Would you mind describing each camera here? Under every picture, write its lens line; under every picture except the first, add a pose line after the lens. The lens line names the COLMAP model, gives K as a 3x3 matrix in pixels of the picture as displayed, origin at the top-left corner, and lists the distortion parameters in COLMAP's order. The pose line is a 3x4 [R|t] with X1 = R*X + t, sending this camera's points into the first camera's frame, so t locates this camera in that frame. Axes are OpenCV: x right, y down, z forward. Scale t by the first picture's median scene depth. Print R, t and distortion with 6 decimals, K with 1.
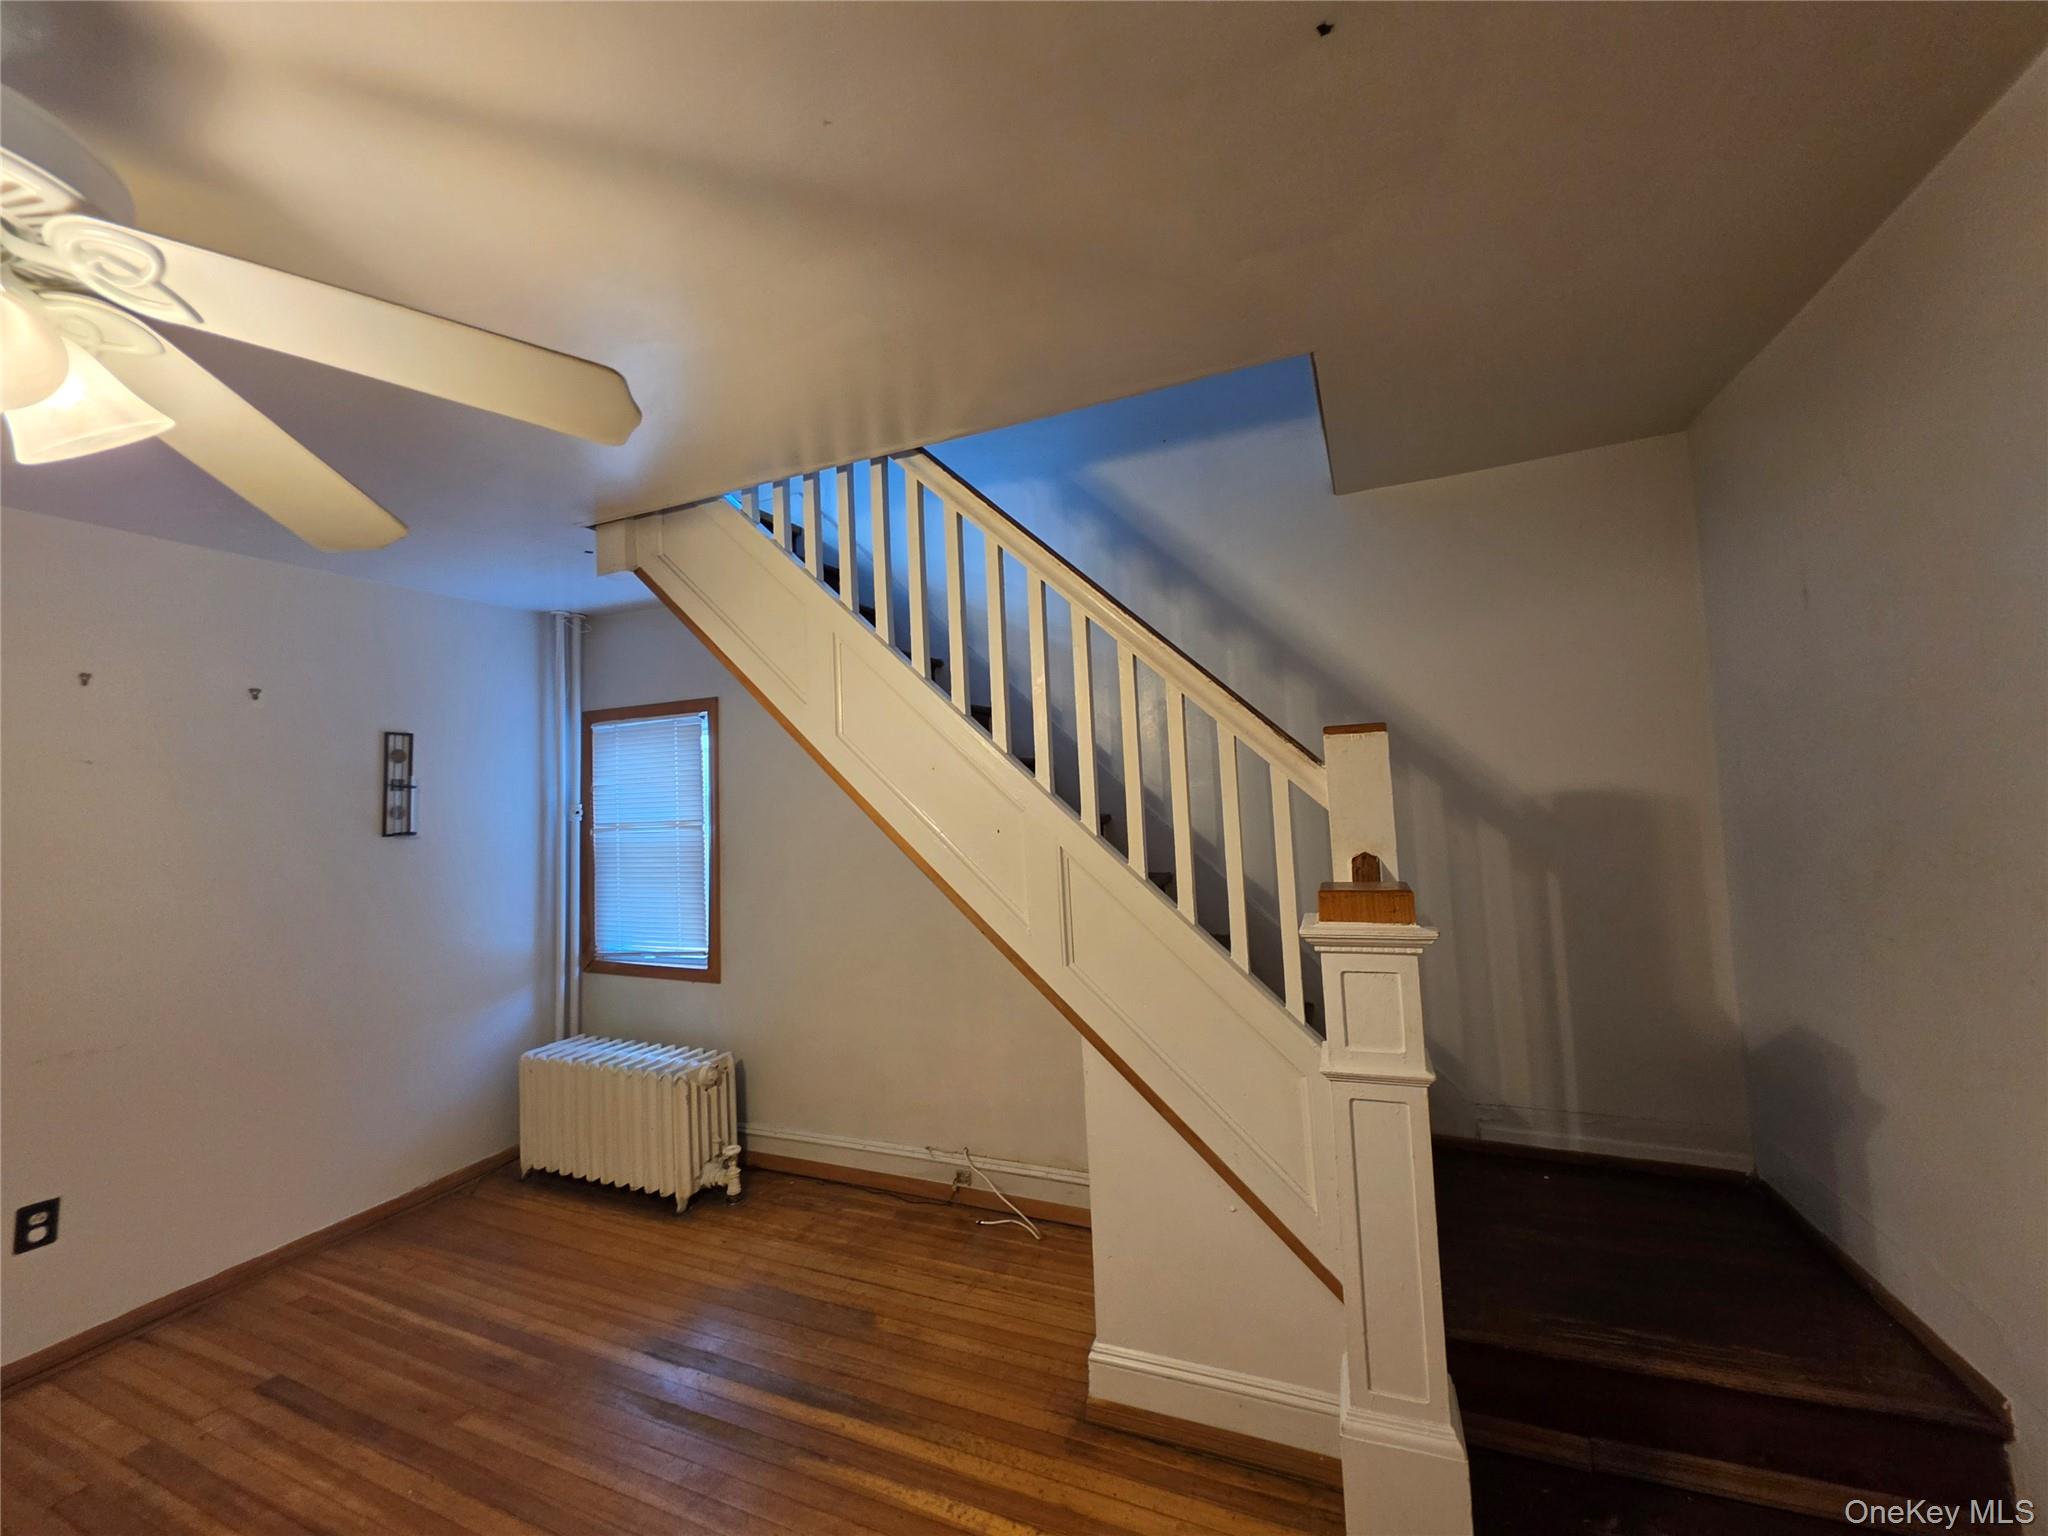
lens RADIAL K [[823.3, 0, 1025.4], [0, 823.3, 752.4], [0, 0, 1]] dist [-0.000300, 0.000069]
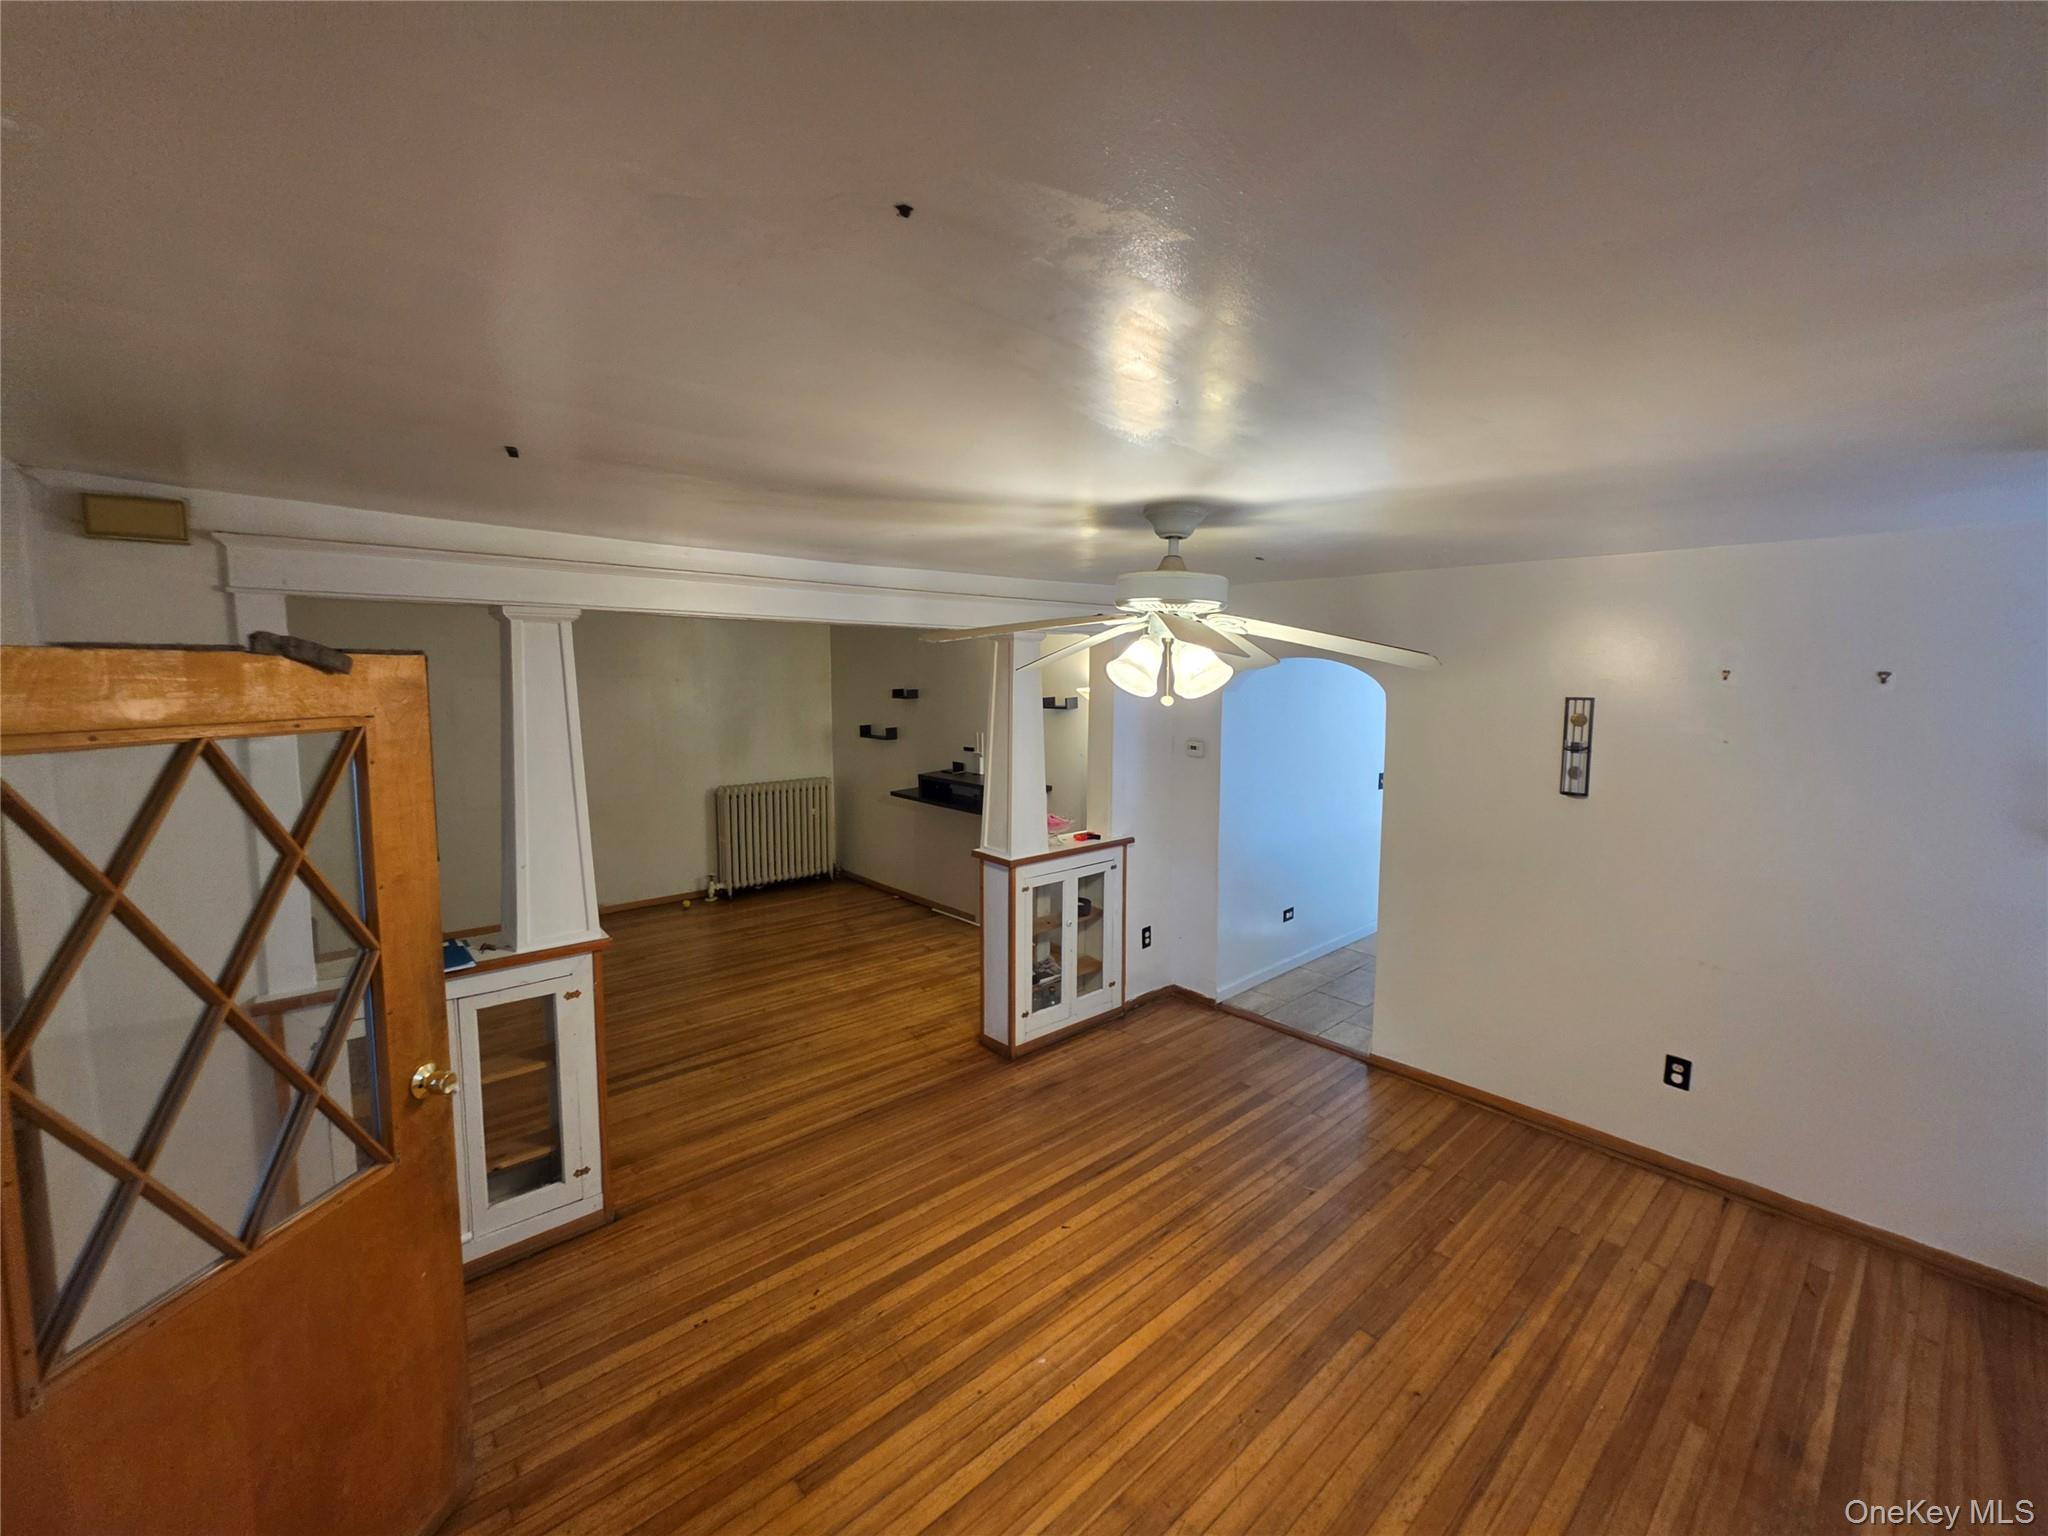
lens RADIAL K [[831.1, 0, 1016.0], [0, 831.1, 748.3], [0, 0, 1]] dist [-0.002028, 0.000172]
pose [[-0.430465, 0.129027, -0.893338, 0.429990], [0.065835, 0.991582, 0.111493, -0.184139], [0.900203, -0.010819, -0.435336, 0.567762]]
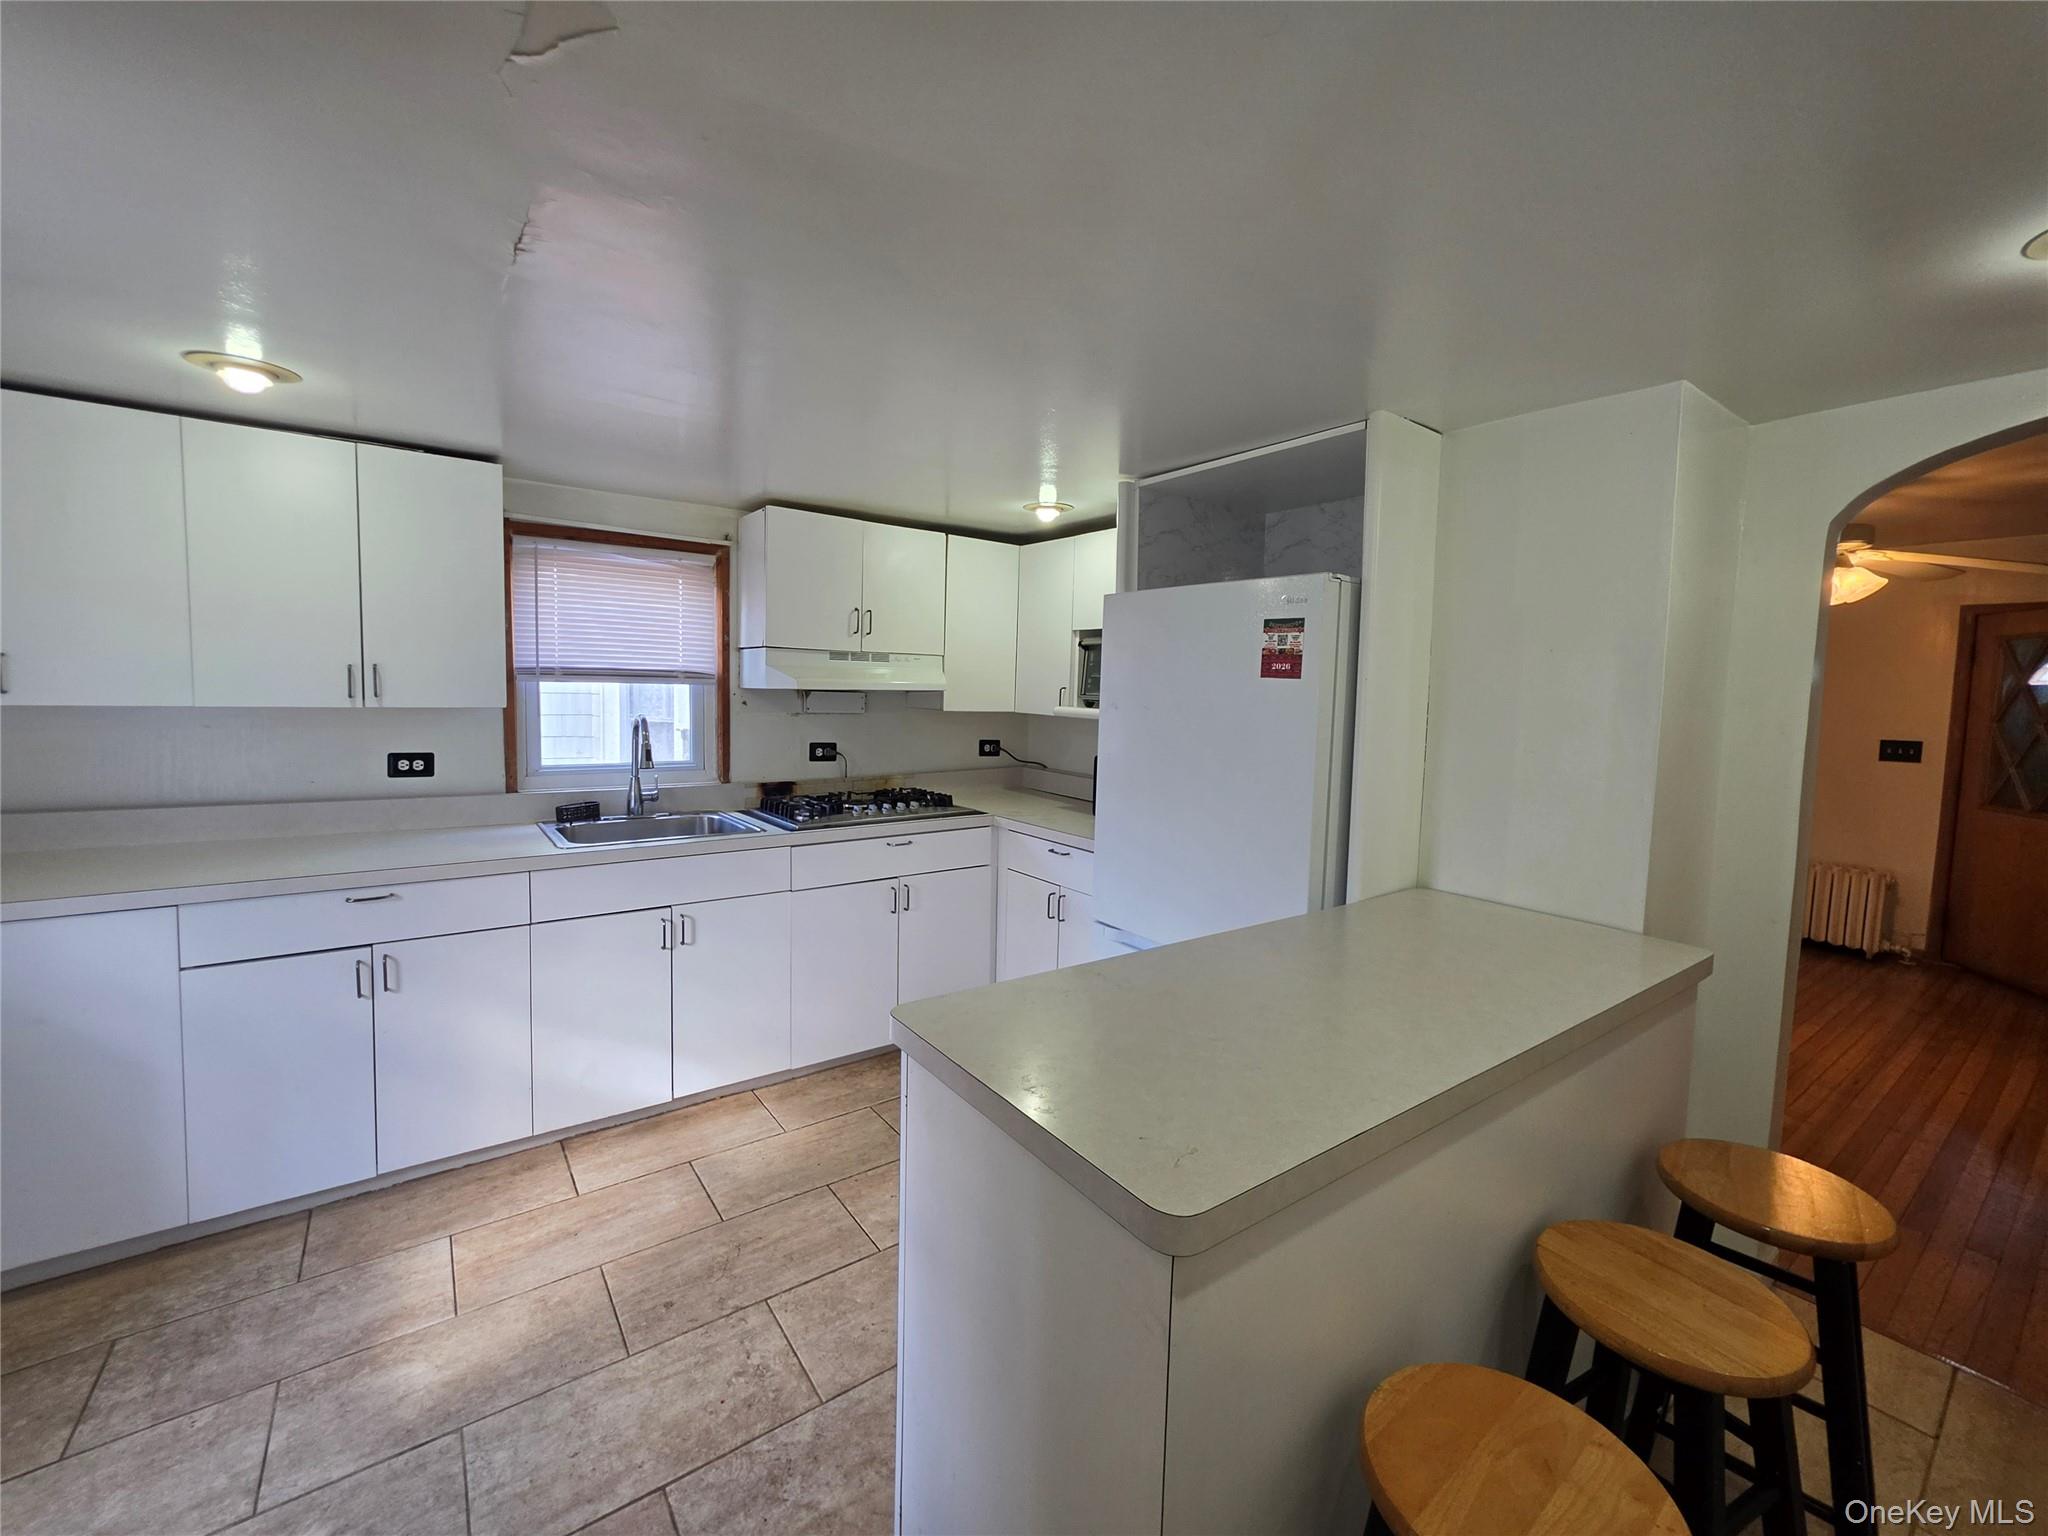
lens RADIAL K [[834.0, 0, 1015.2], [0, 834.0, 741.4], [0, 0, 1]] dist [-0.000646, 0.000126]
pose [[0.512519, 0.000938, 0.858675, -2.413325], [-0.098252, 0.993496, 0.057559, 0.161806], [-0.853036, -0.113867, 0.509278, 0.758663]]
